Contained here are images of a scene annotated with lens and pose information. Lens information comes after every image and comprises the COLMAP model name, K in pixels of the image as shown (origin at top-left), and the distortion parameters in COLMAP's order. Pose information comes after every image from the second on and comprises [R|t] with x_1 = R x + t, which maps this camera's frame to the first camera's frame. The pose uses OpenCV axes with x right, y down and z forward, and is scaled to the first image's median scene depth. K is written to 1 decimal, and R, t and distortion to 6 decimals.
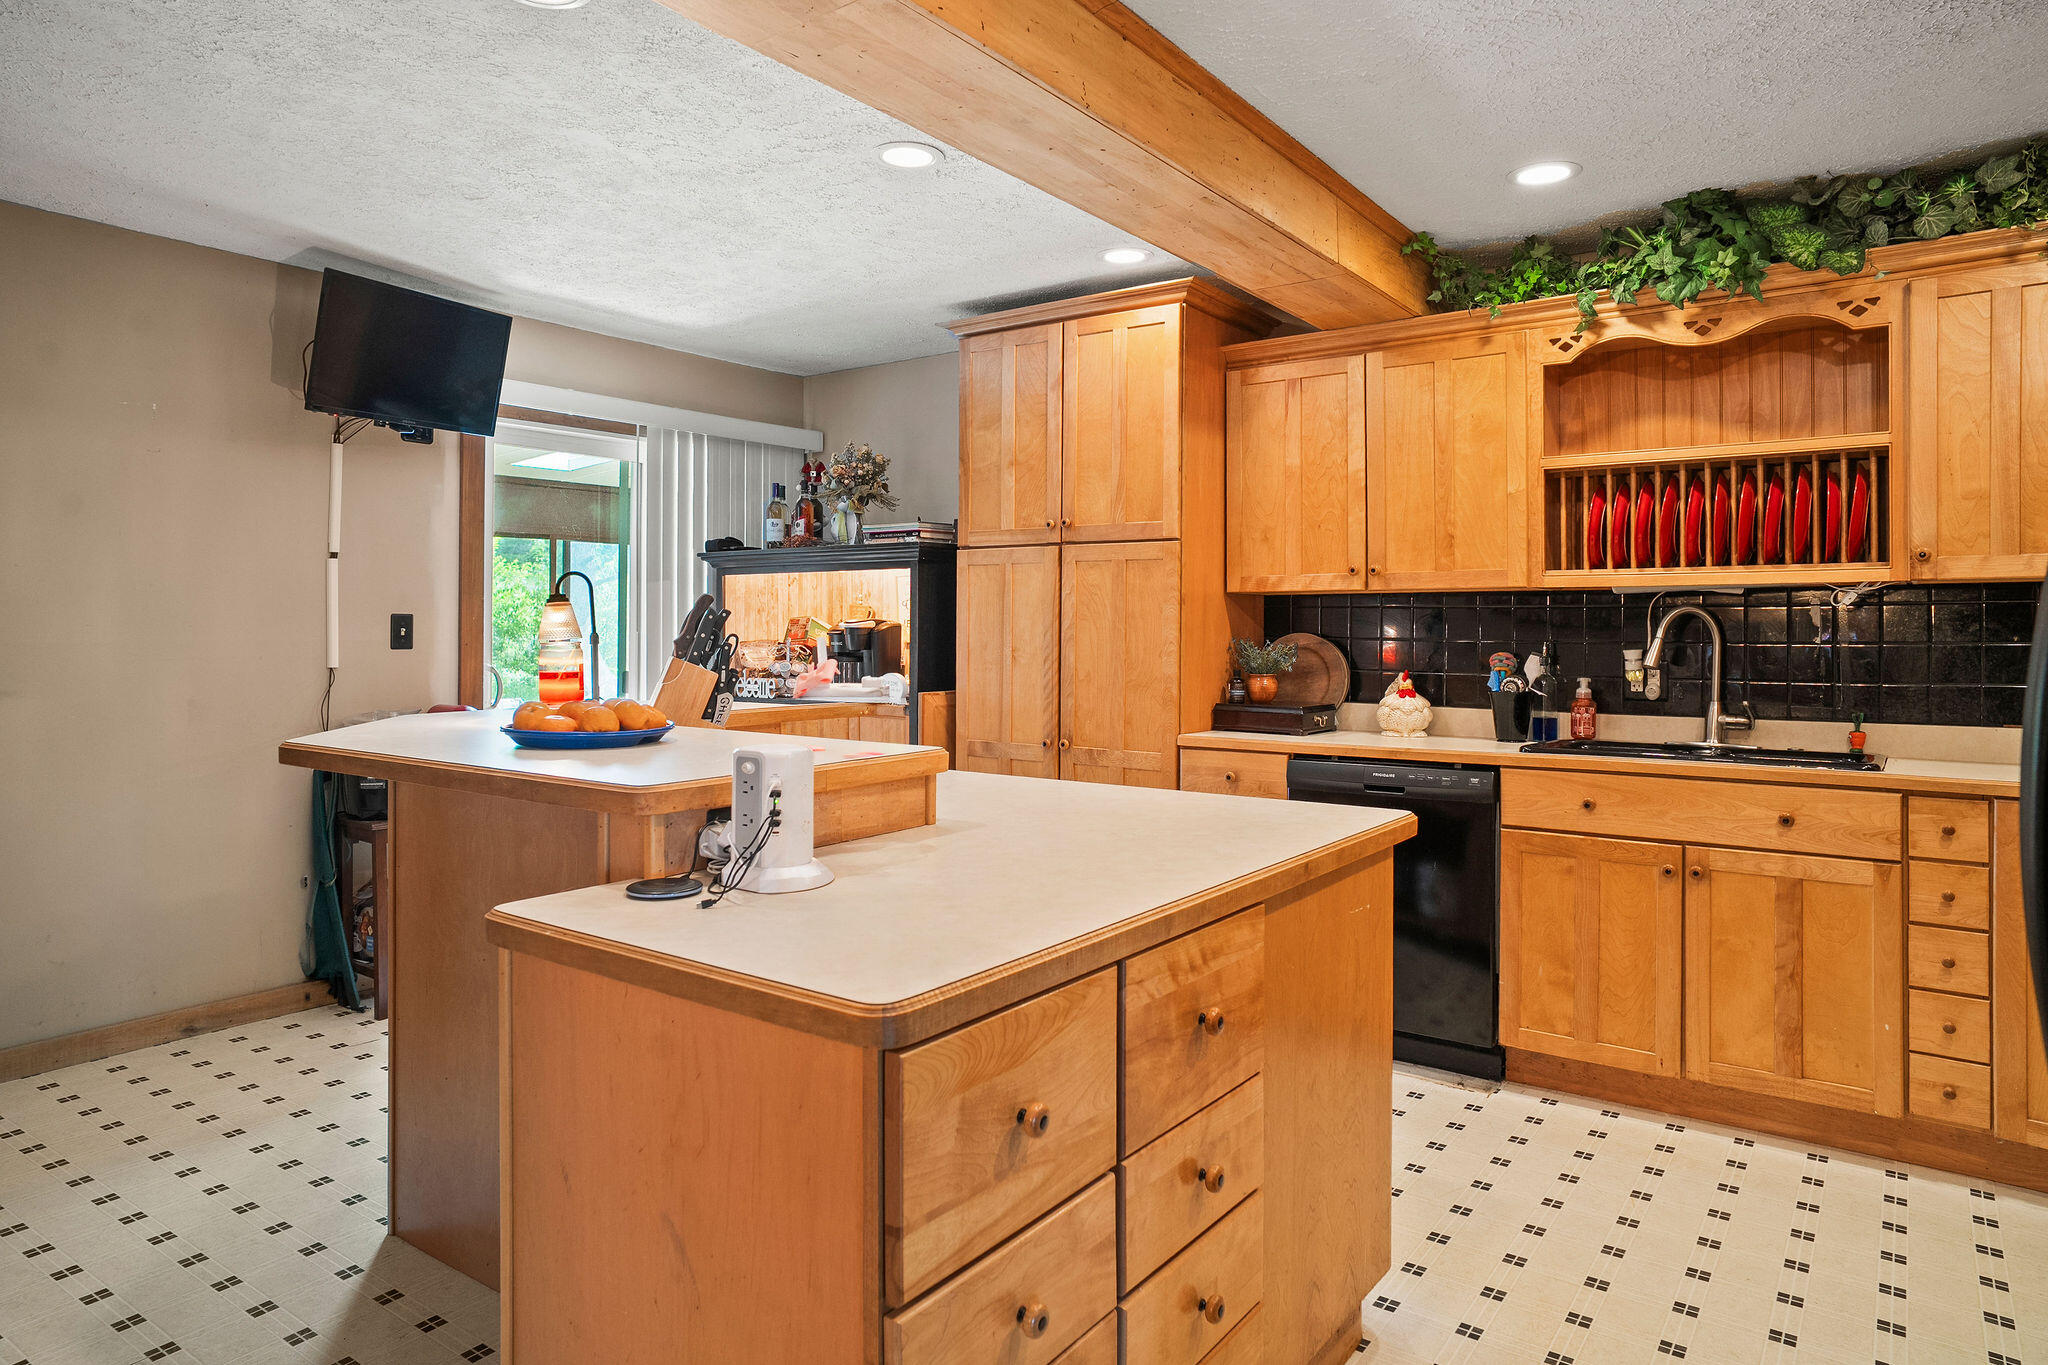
lens RADIAL K [[1251.6, 0, 1017.8], [0, 1251.6, 613.9], [0, 0, 1]] dist [0.000281, 0.025536]
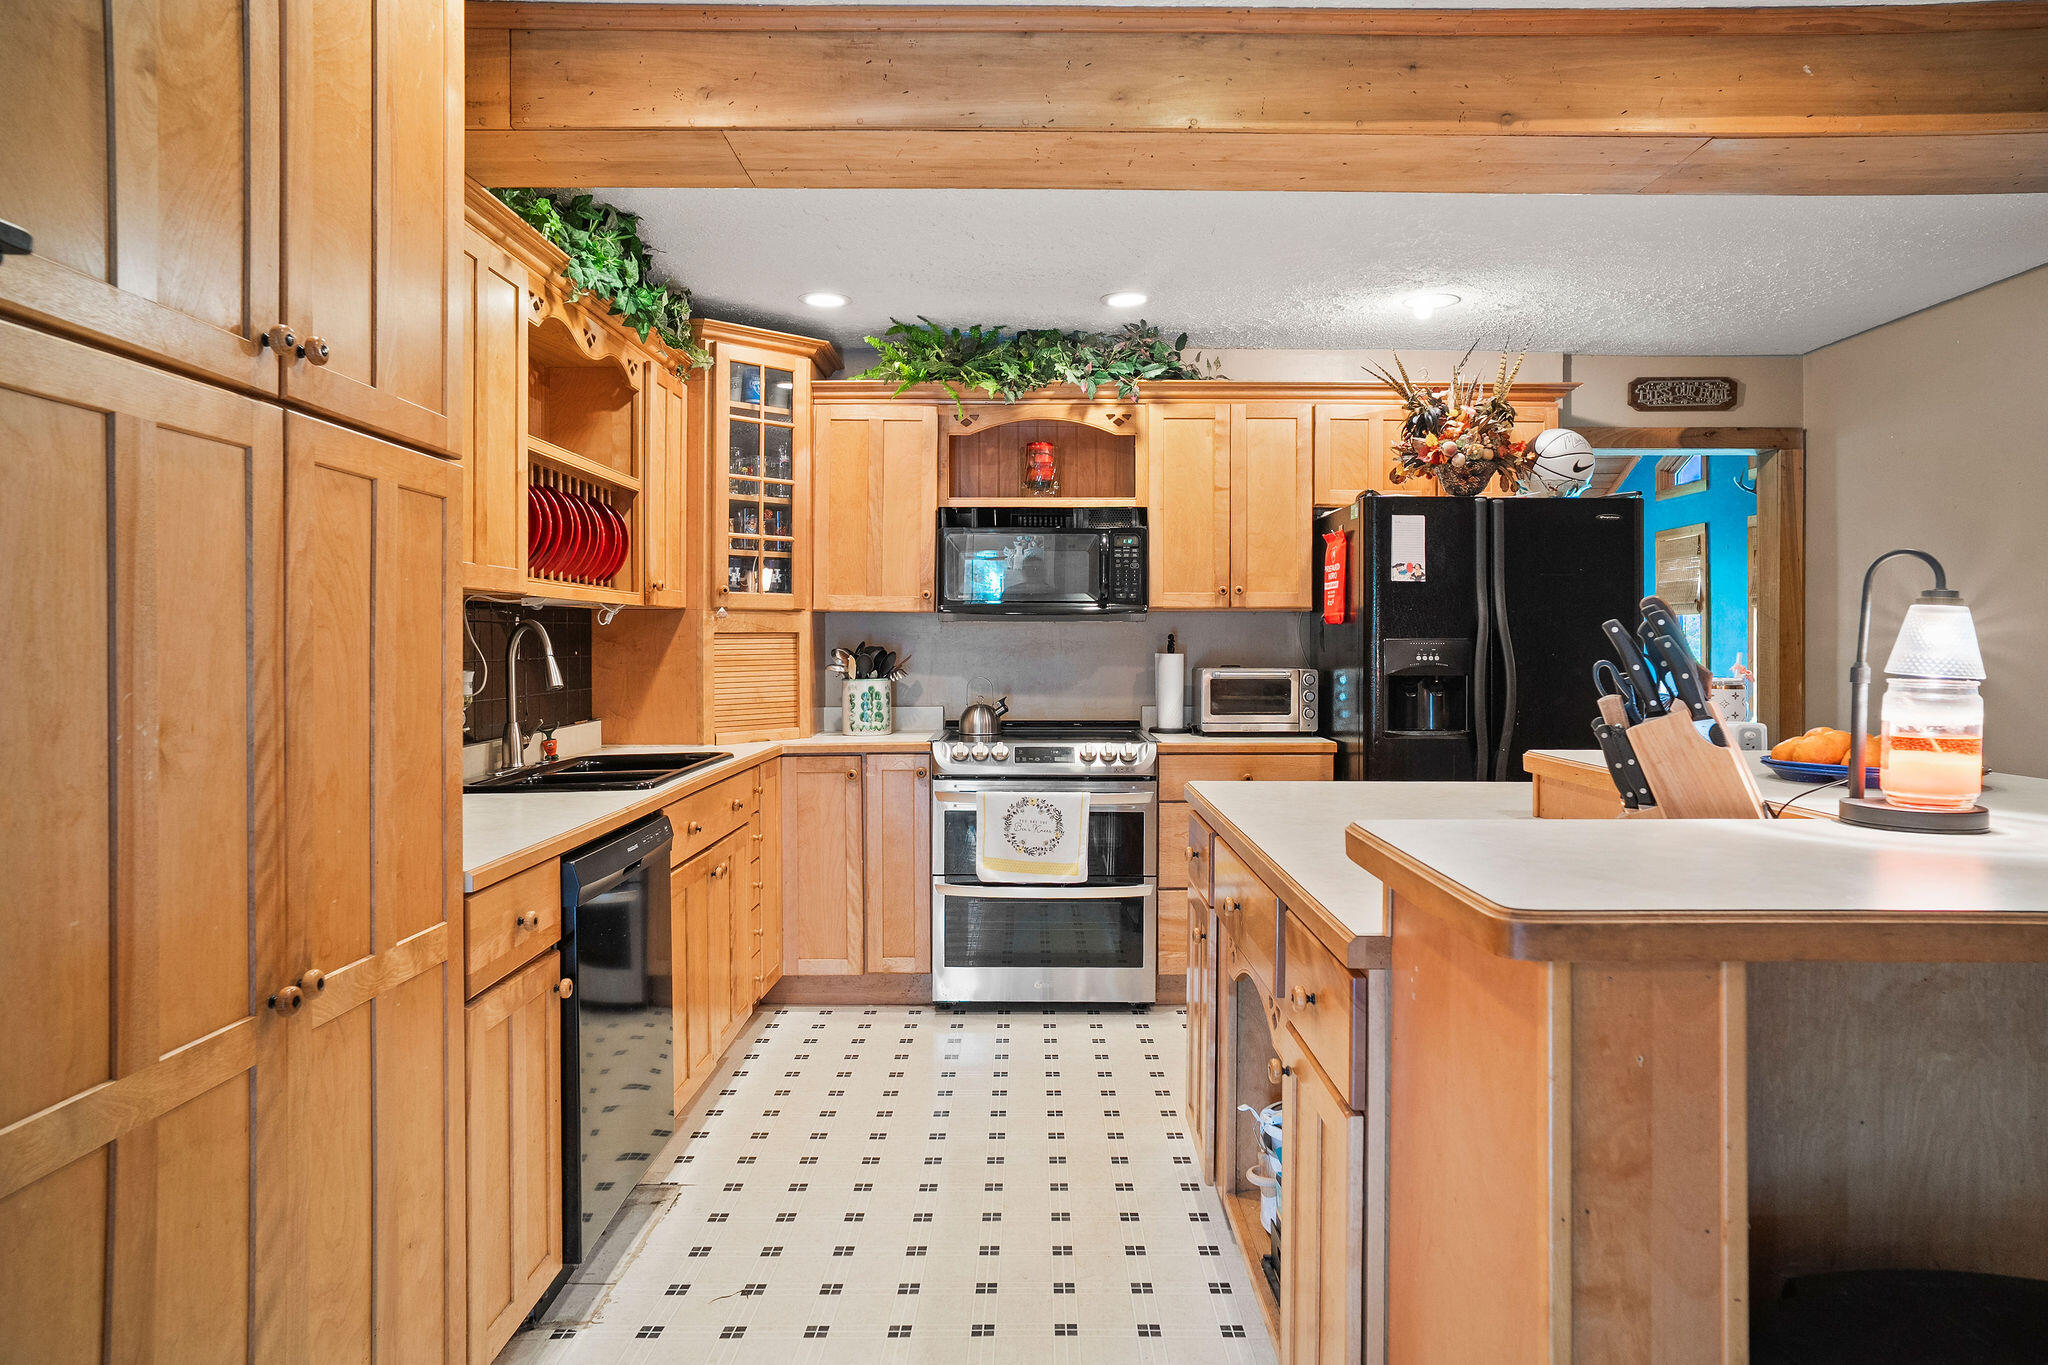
lens RADIAL K [[1237.1, 0, 1036.2], [0, 1237.1, 654.3], [0, 0, 1]] dist [-0.041688, 0.055159]
pose [[-0.587432, -0.006924, 0.809244, -0.407550], [-0.003597, 0.999976, 0.005945, 0.010825], [-0.809266, 0.000582, -0.587442, 1.183678]]
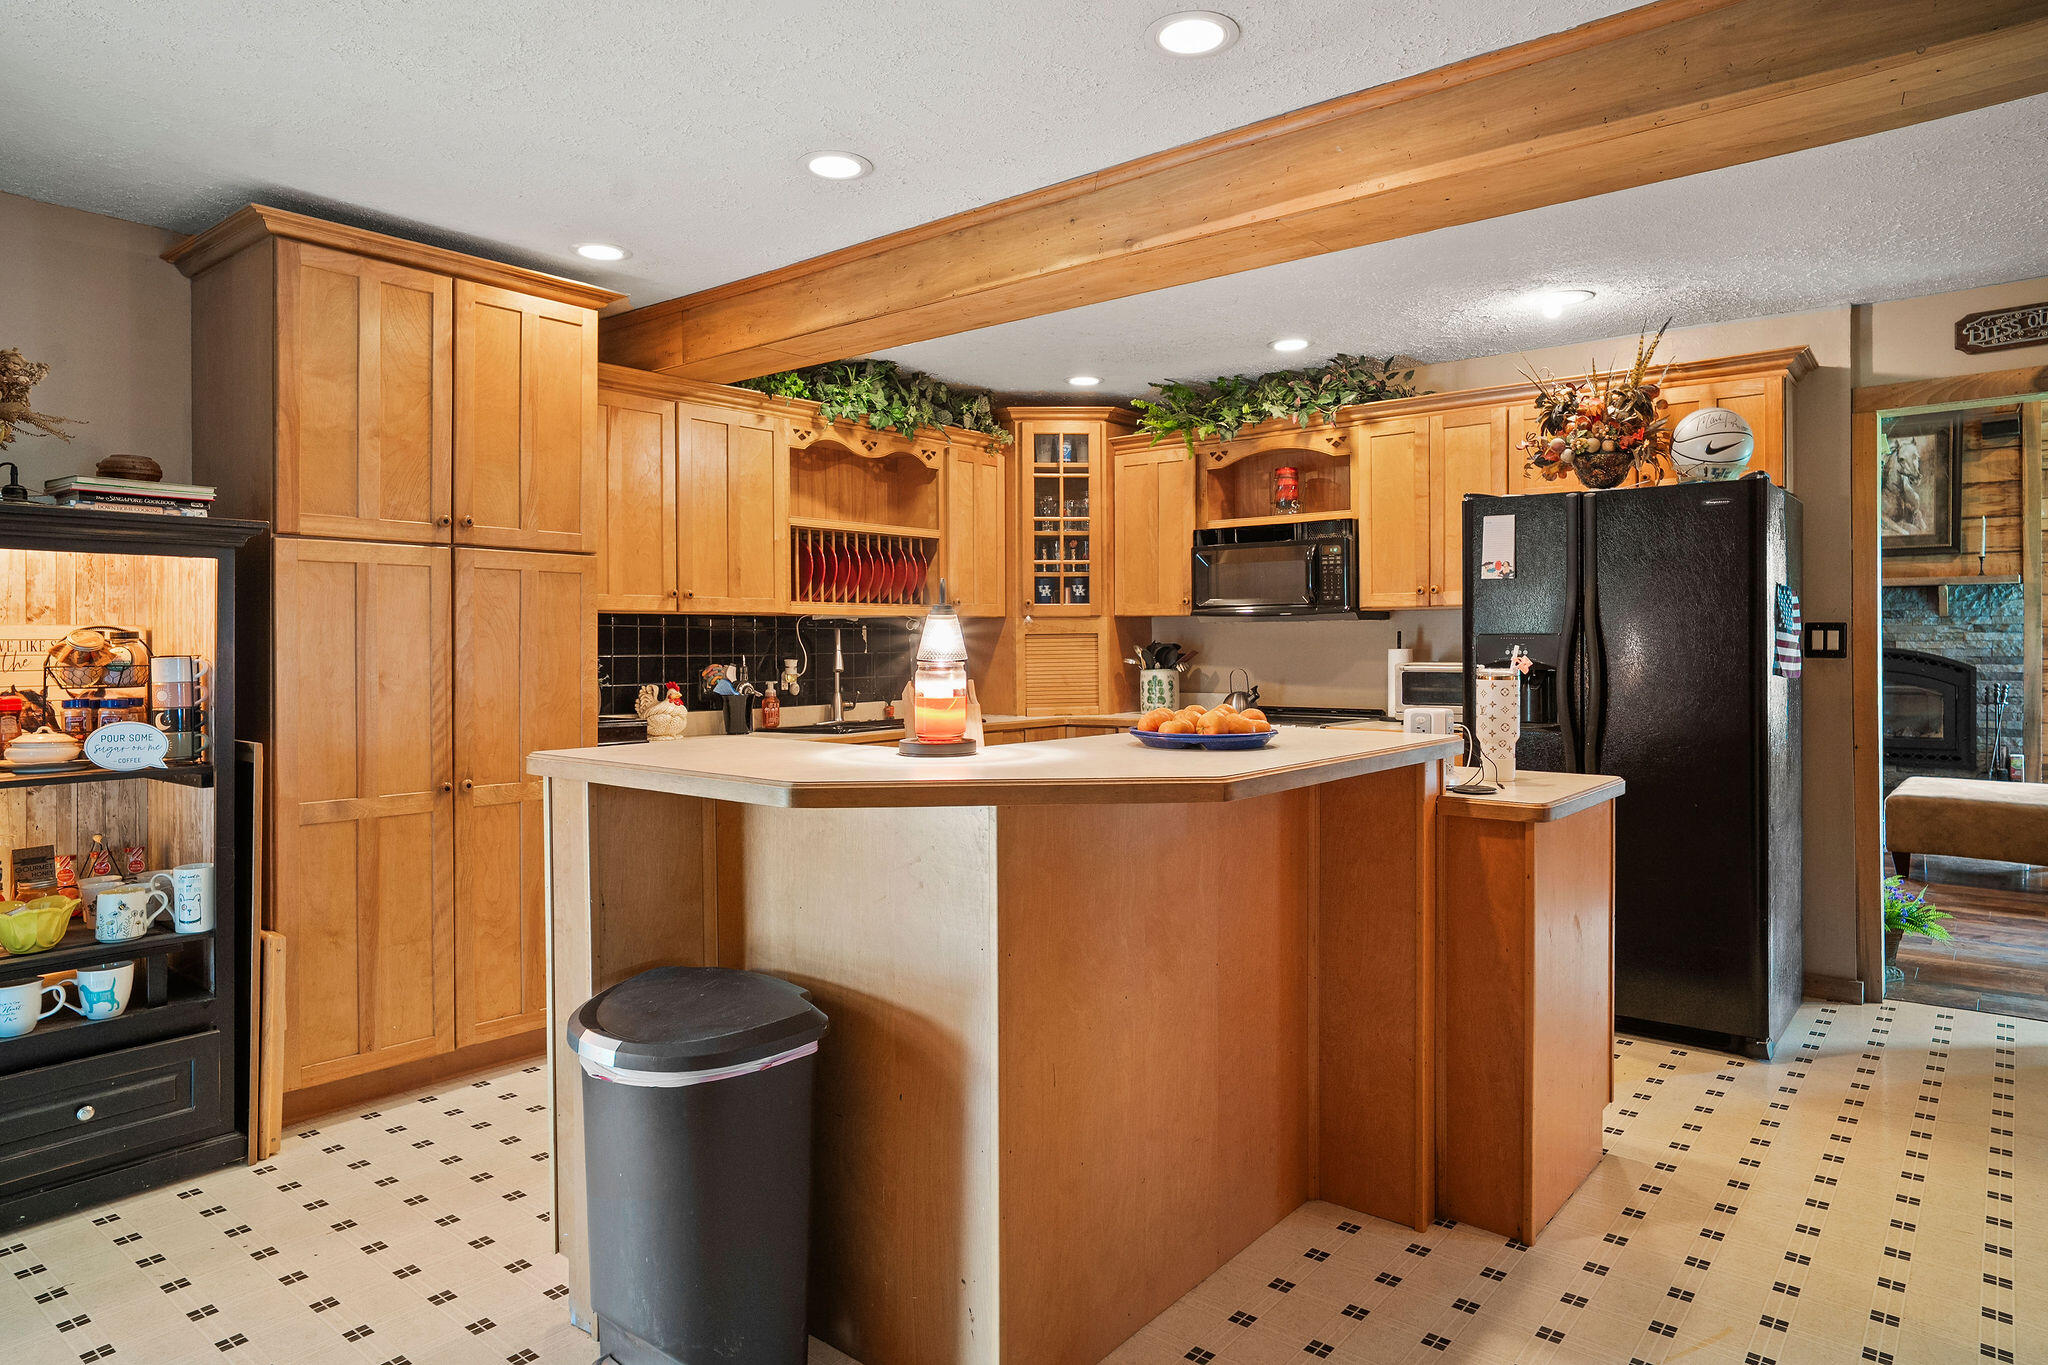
lens RADIAL K [[1237.1, 0, 1036.2], [0, 1237.1, 654.3], [0, 0, 1]] dist [-0.041688, 0.055159]
pose [[0.064788, -0.008027, 0.997867, -0.863827], [0.001158, 0.999968, 0.007968, 0.011649], [-0.997898, 0.000639, 0.064795, 0.646725]]
